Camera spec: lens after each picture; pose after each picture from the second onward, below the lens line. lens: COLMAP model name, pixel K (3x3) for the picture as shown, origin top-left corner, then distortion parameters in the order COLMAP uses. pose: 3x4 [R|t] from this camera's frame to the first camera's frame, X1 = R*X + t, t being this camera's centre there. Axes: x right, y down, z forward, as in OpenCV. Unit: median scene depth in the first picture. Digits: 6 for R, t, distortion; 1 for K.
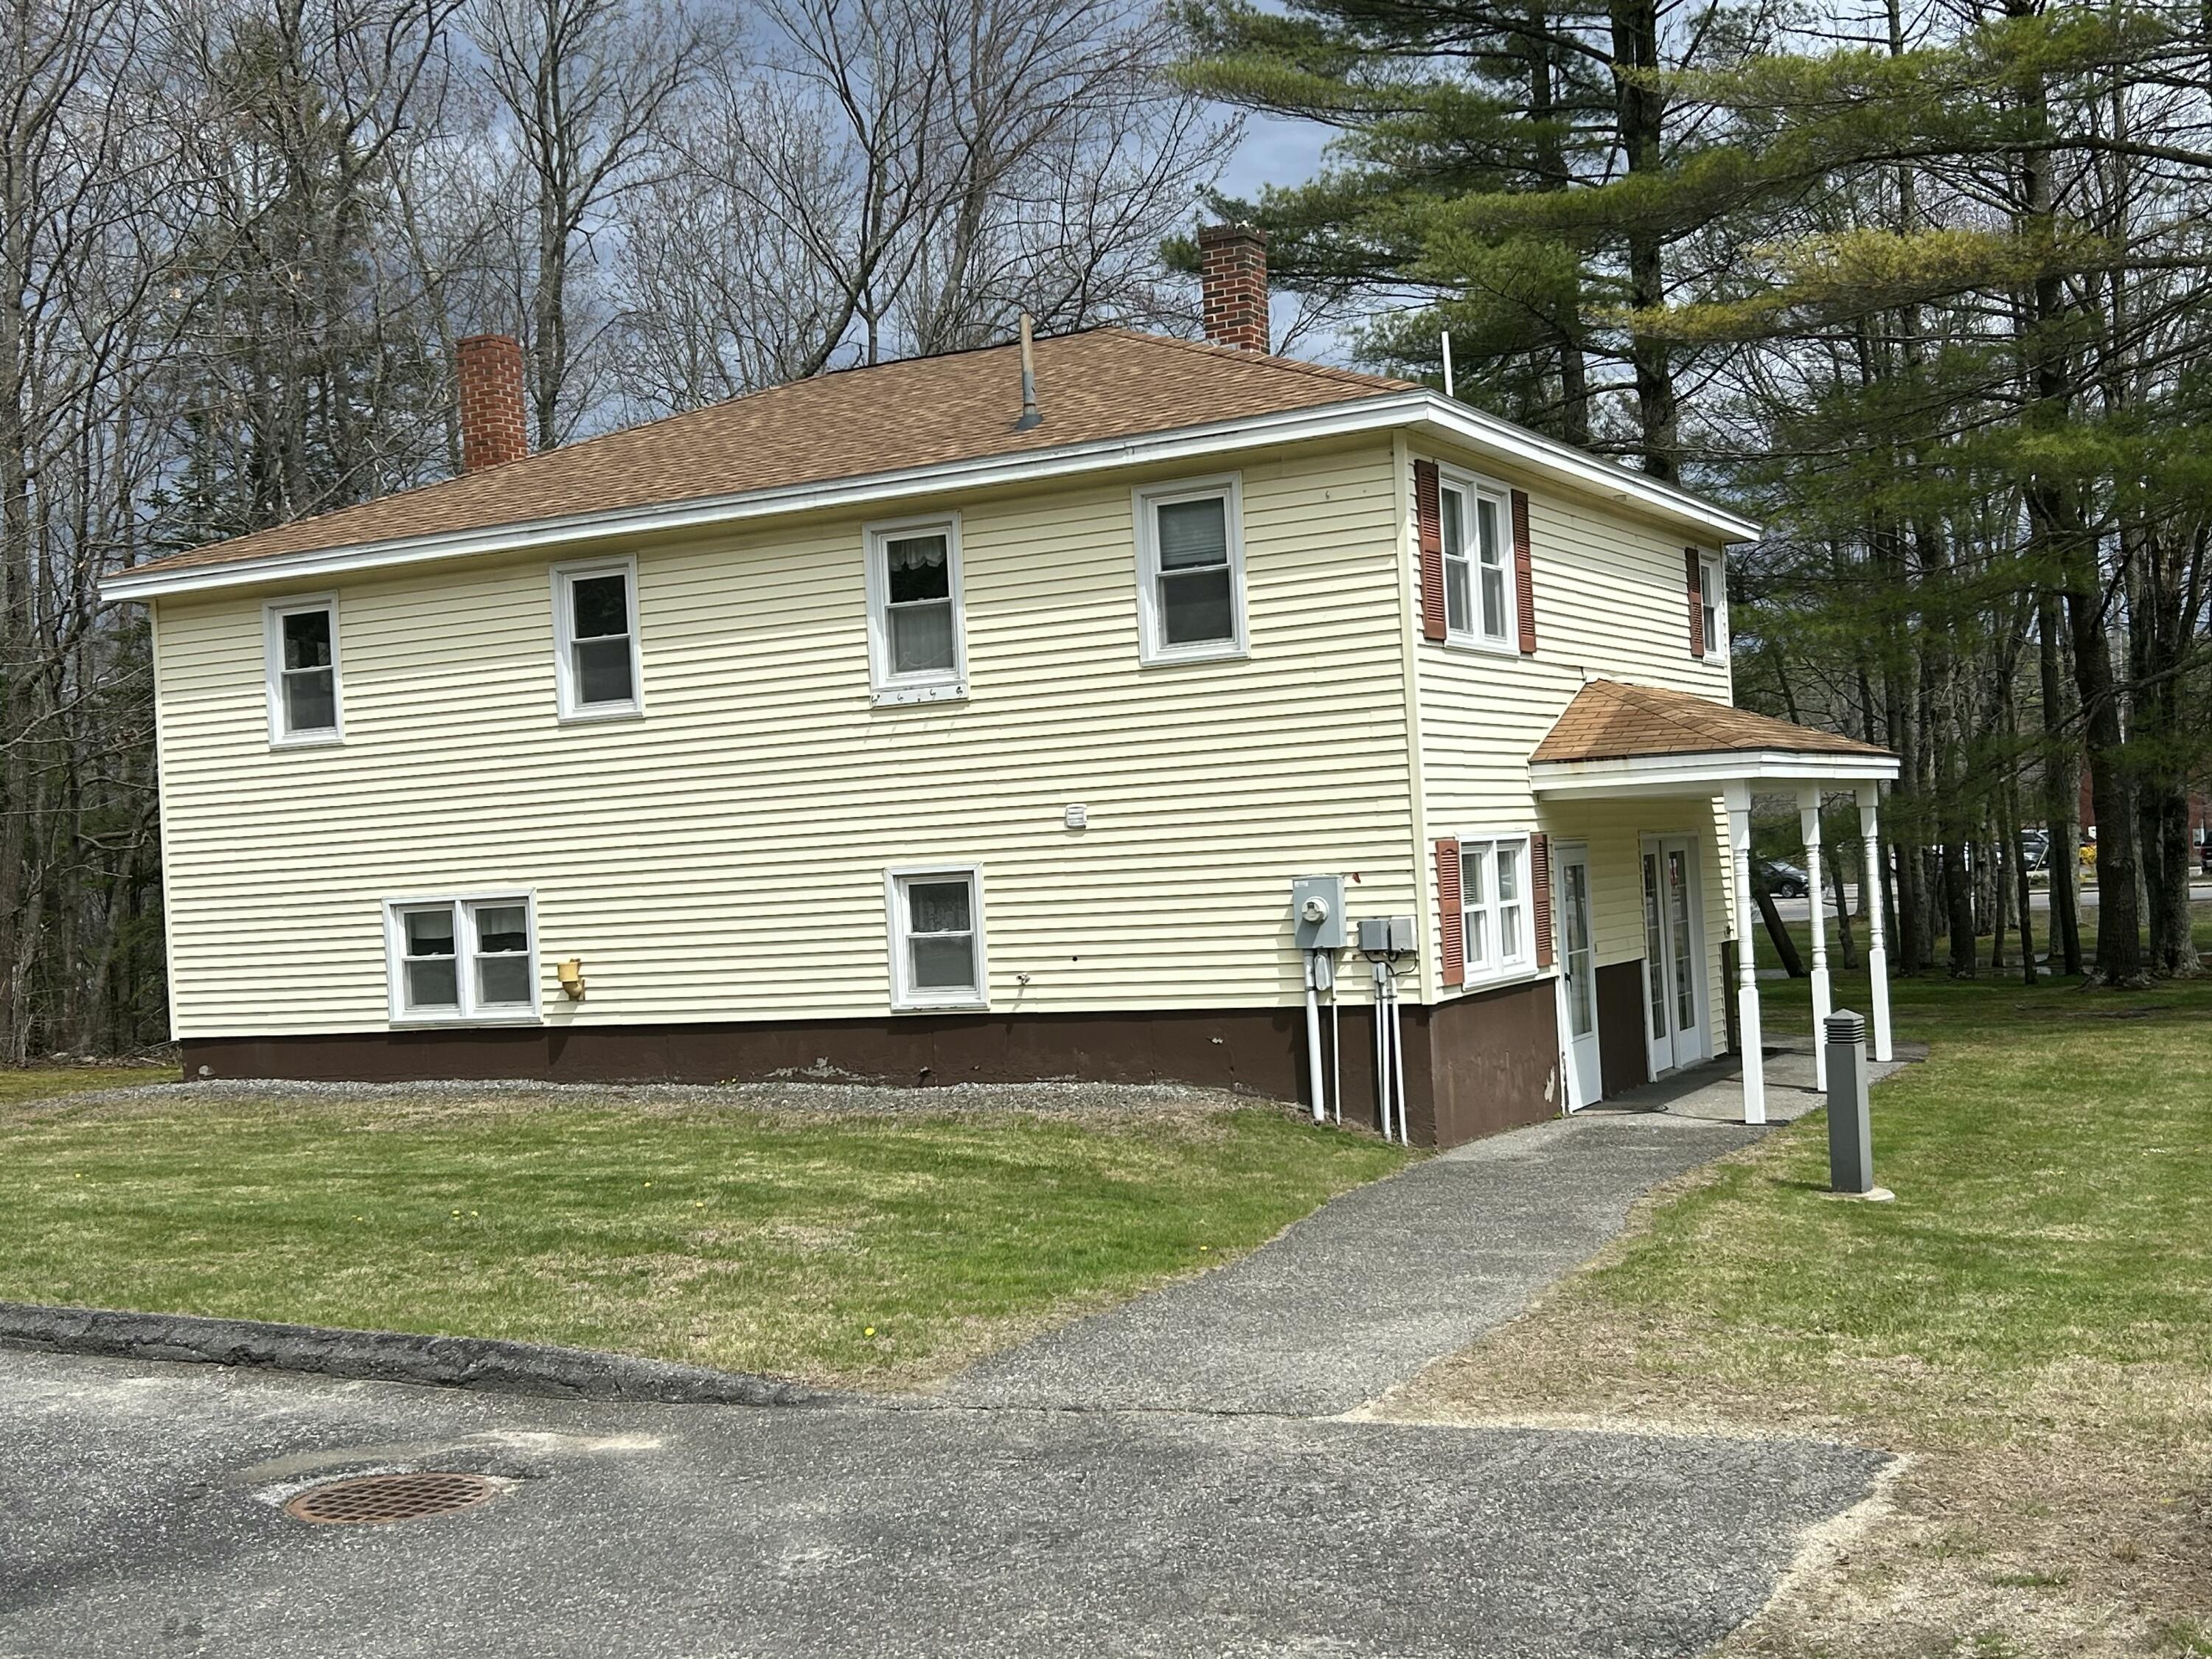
lens RADIAL K [[2554.6, 0, 1103.8], [0, 2554.6, 832.5], [0, 0, 1]] dist [0.132353, 0.000000]
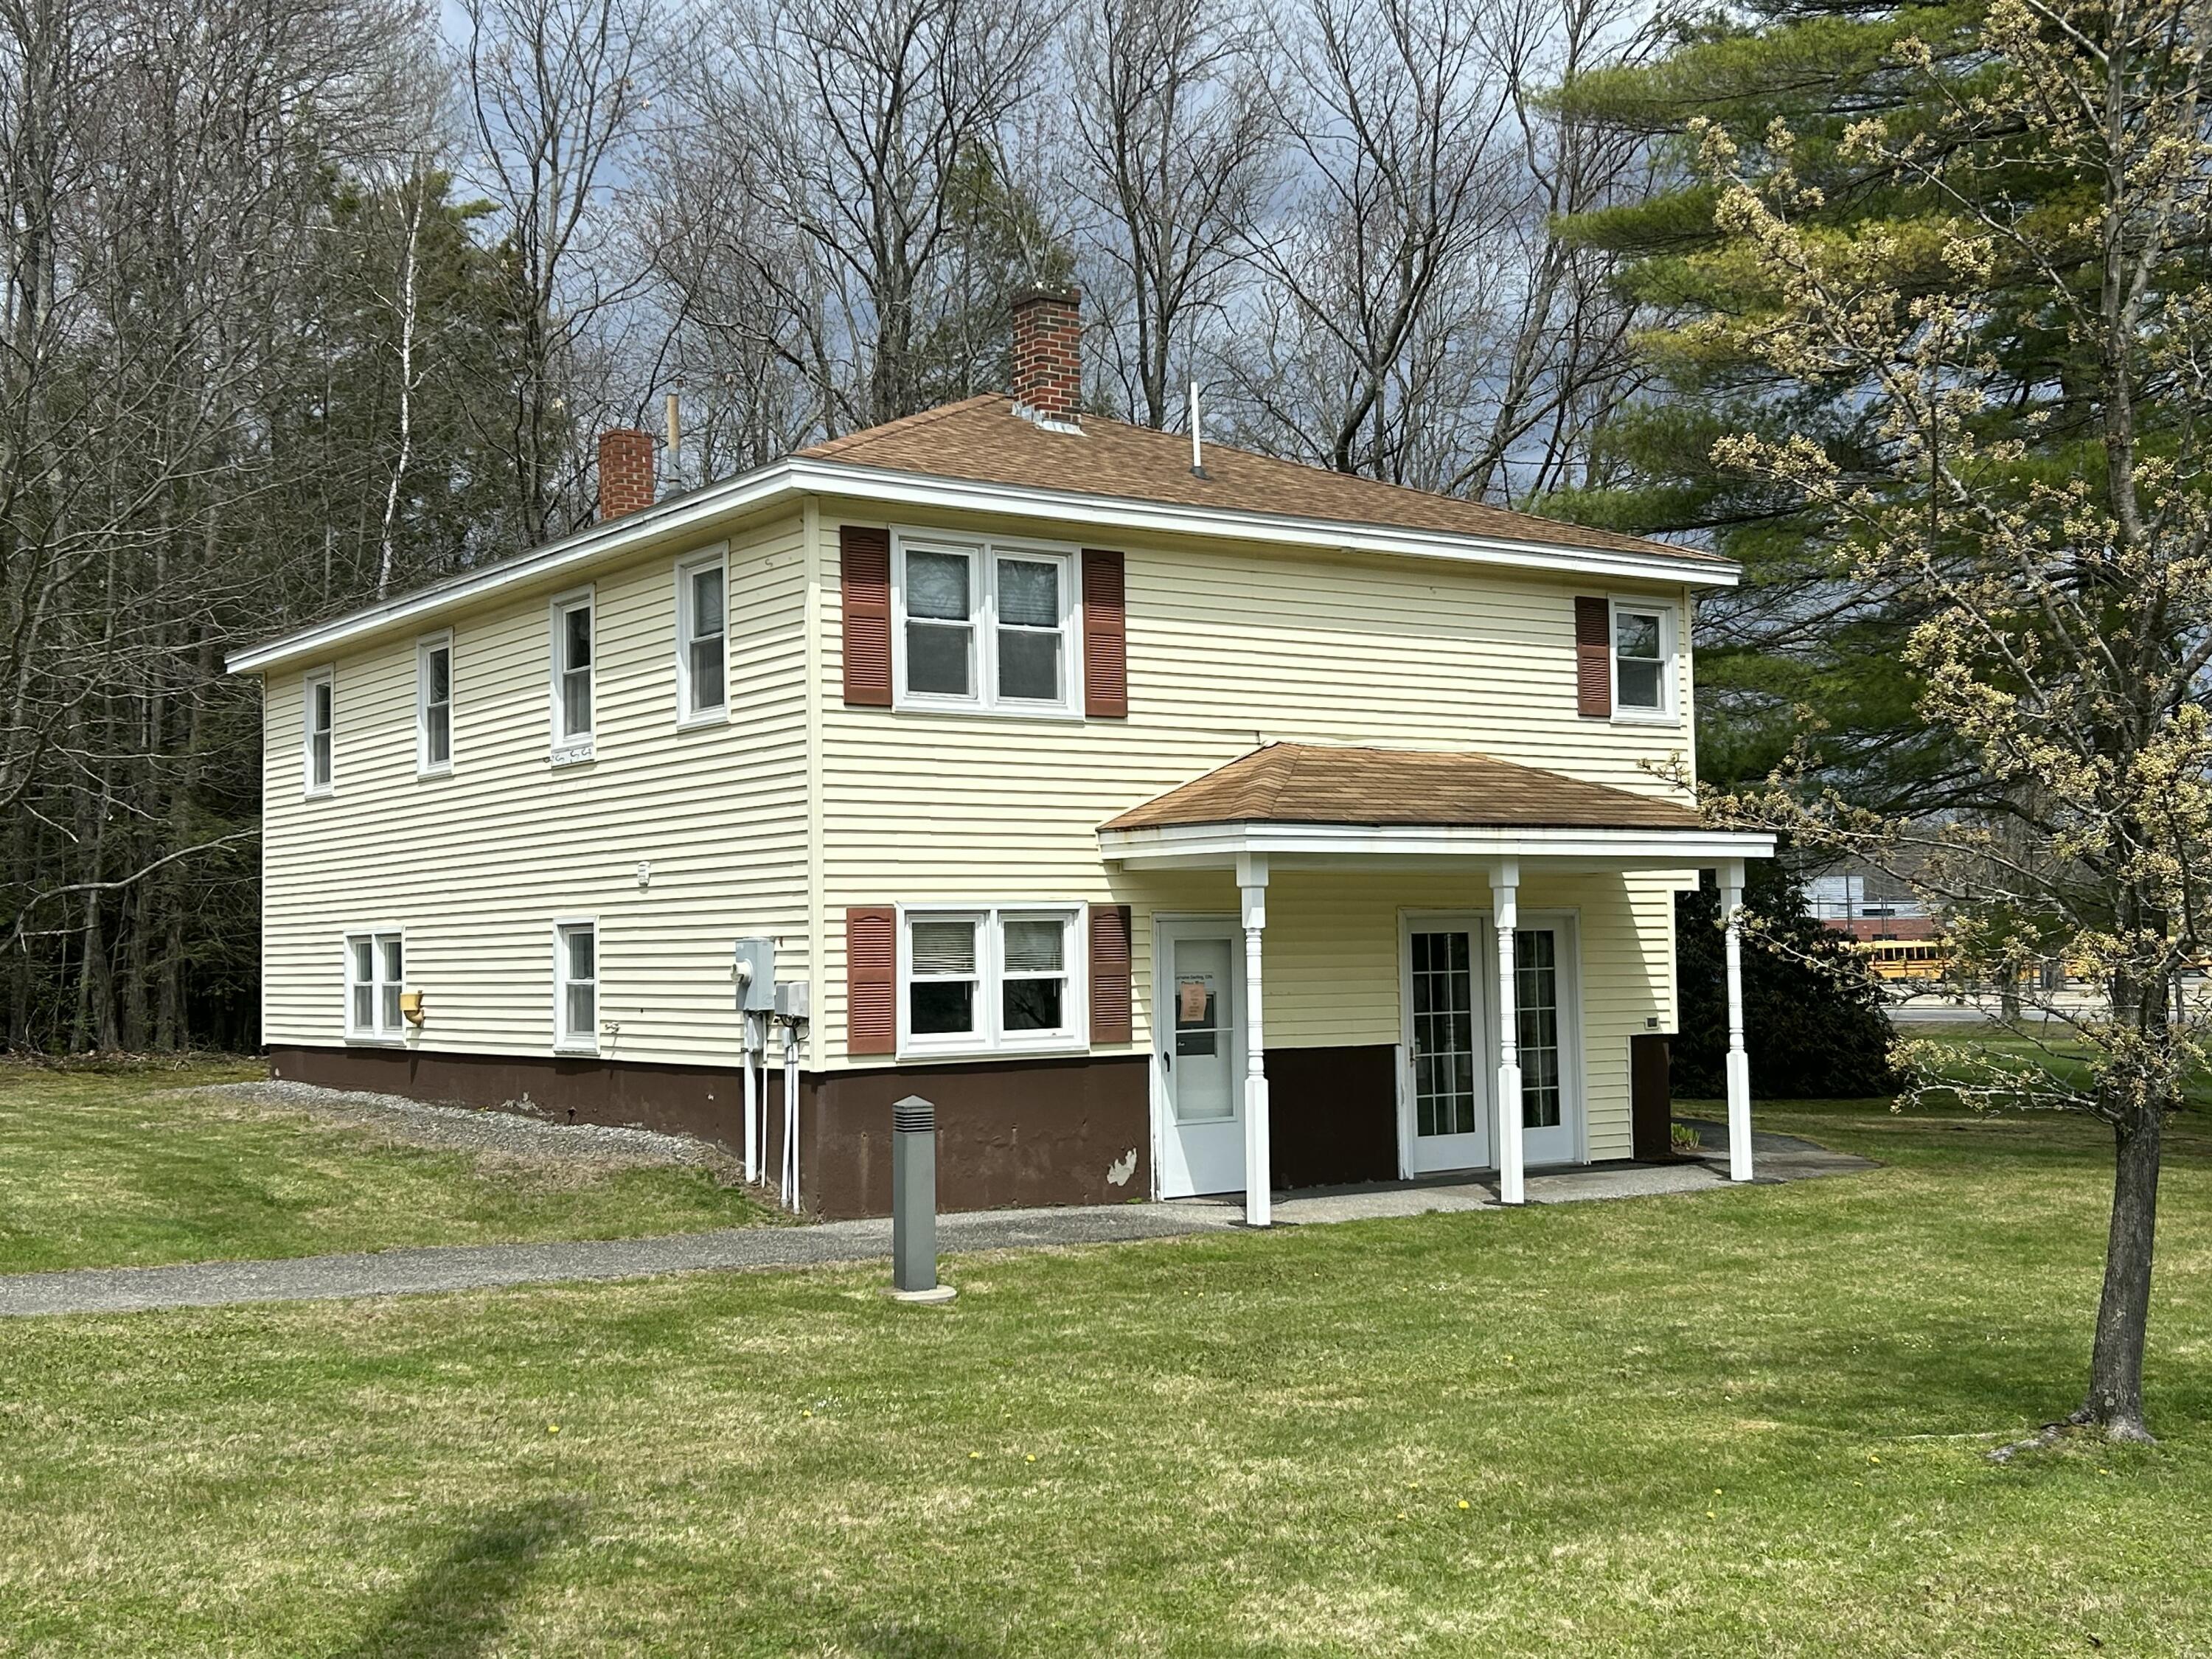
lens RADIAL K [[2554.6, 0, 1103.9], [0, 2554.6, 845.4], [0, 0, 1]] dist [0.132353, 0.000000]
pose [[0.888086, 0.021109, -0.459193, 0.608728], [-0.027294, 0.999604, -0.006835, -0.015164], [0.458867, 0.018603, 0.888310, 0.149240]]
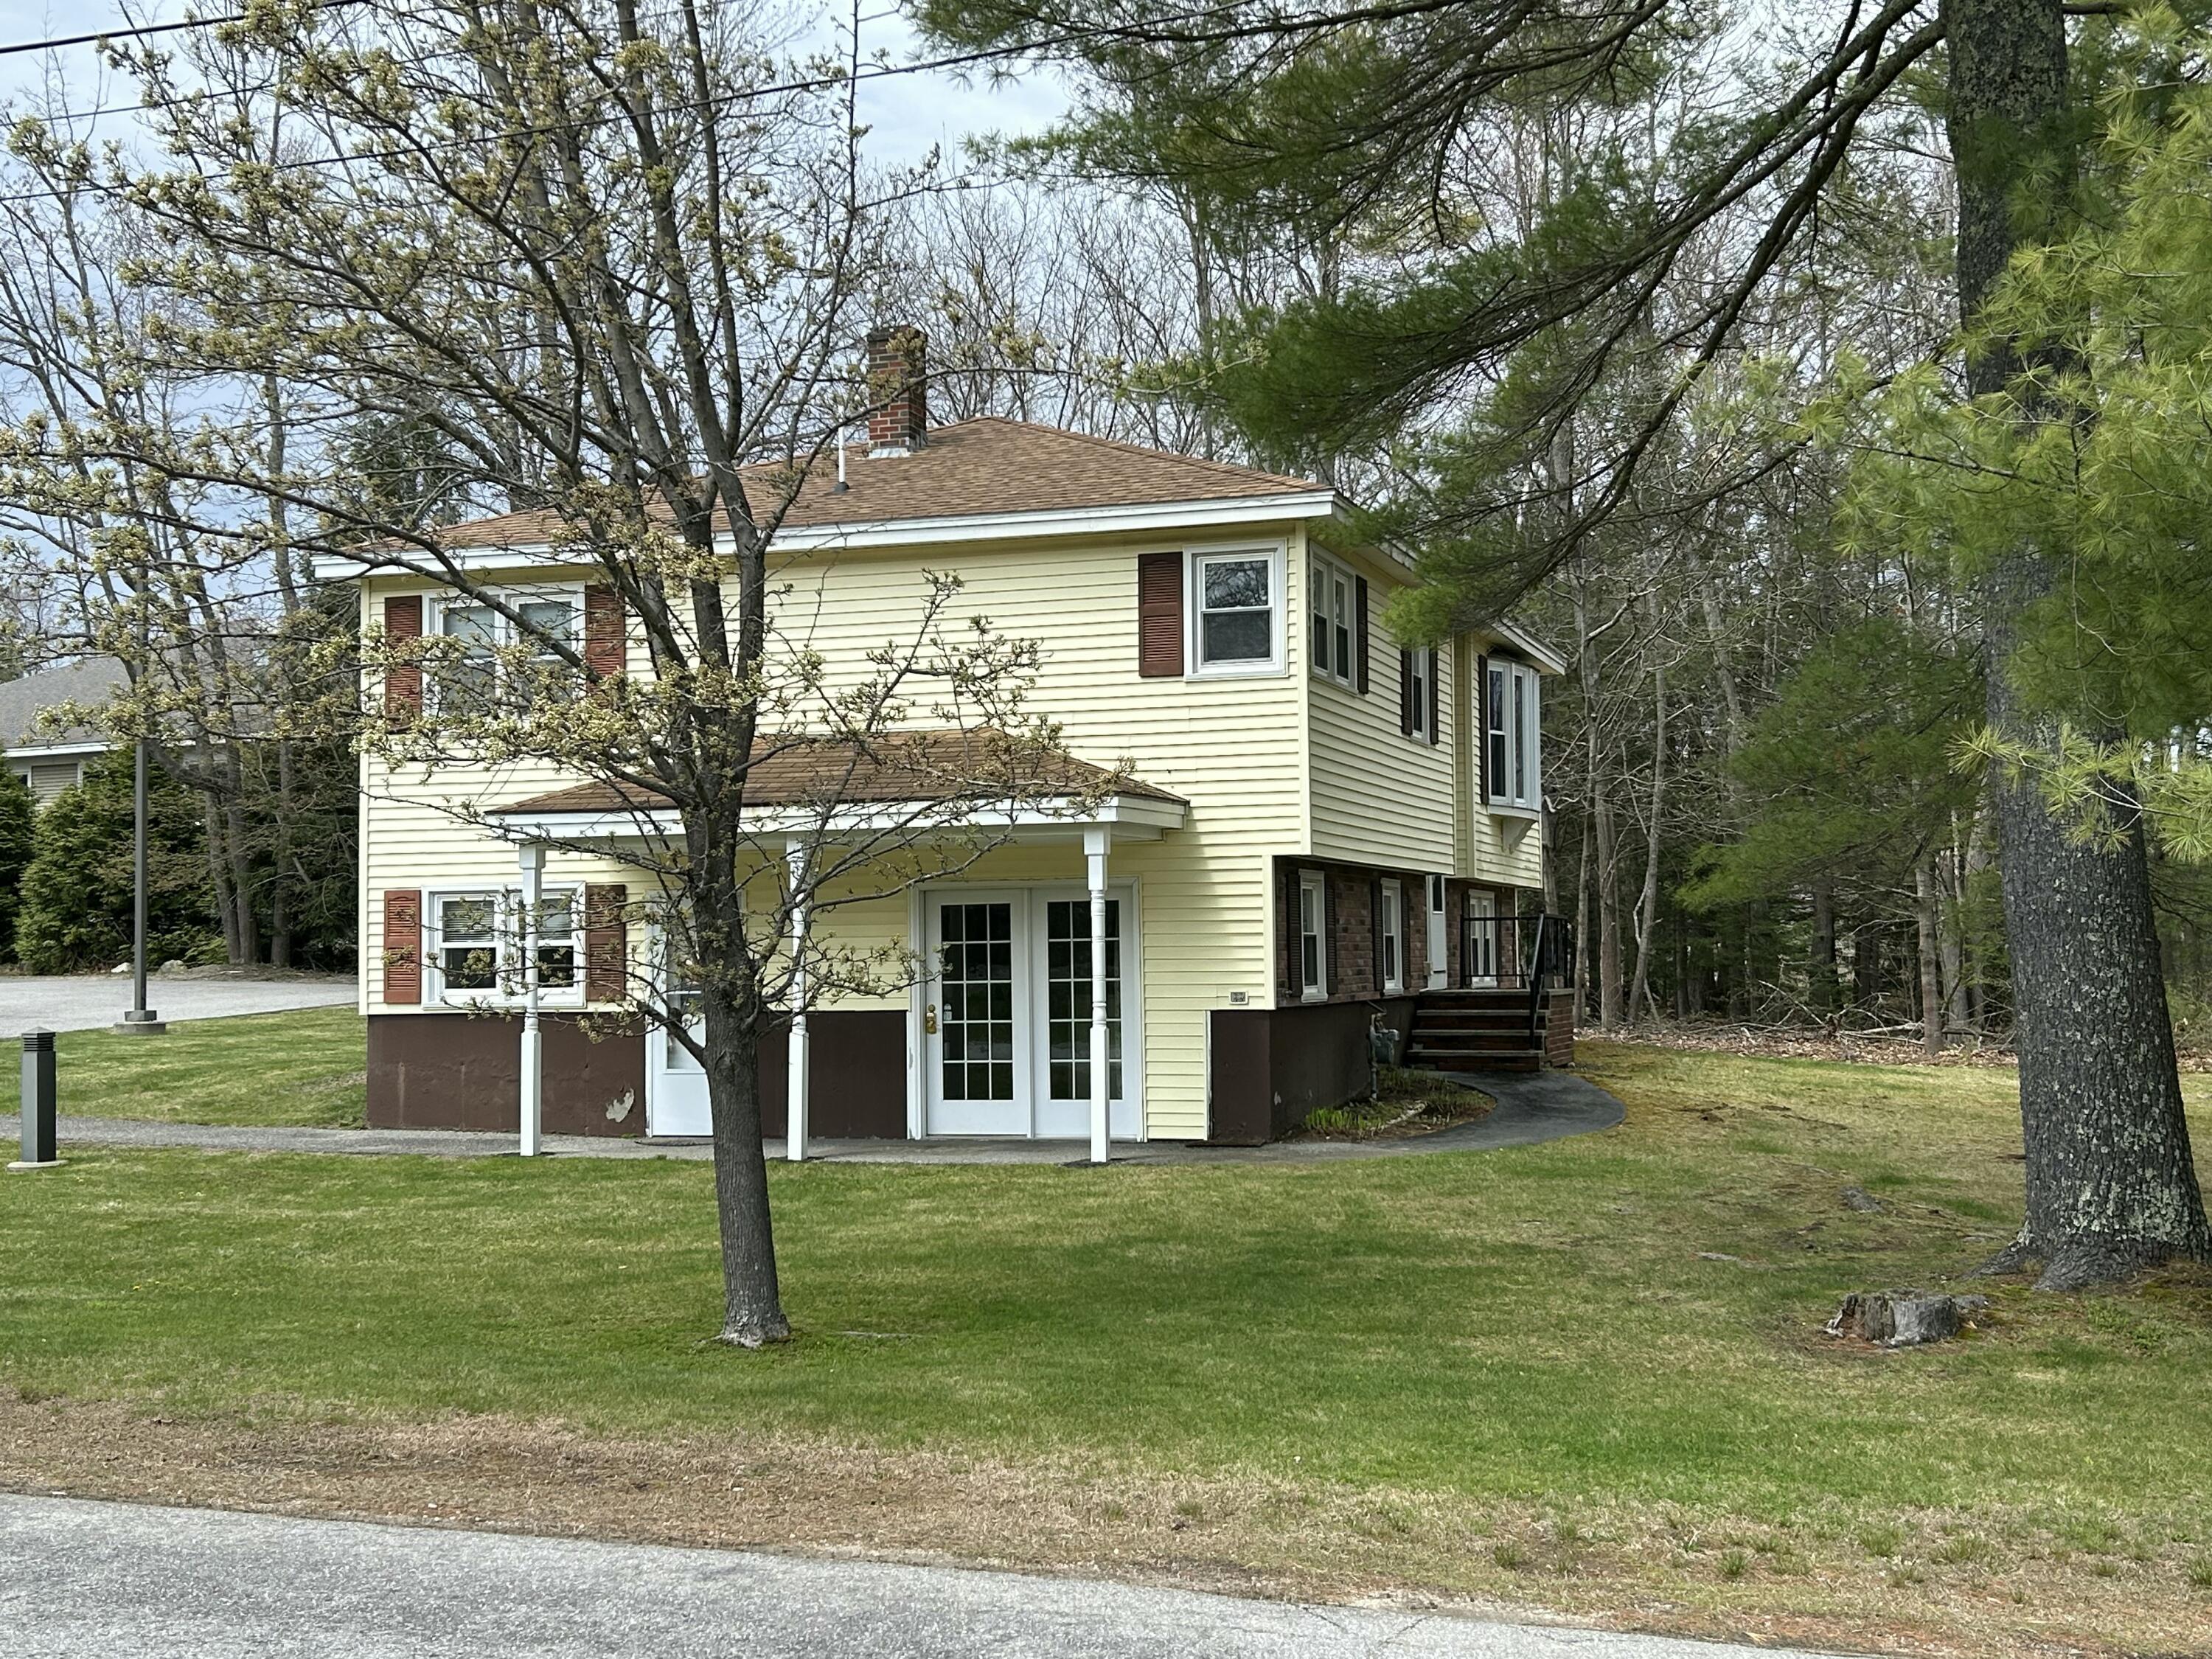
lens RADIAL K [[2554.6, 0, 1104.8], [0, 2554.6, 817.7], [0, 0, 1]] dist [0.132353, 0.000000]
pose [[0.155319, 0.022047, -0.987618, 1.333714], [0.021253, 0.999445, 0.025653, -0.053766], [0.987636, -0.024974, 0.154764, 1.047590]]
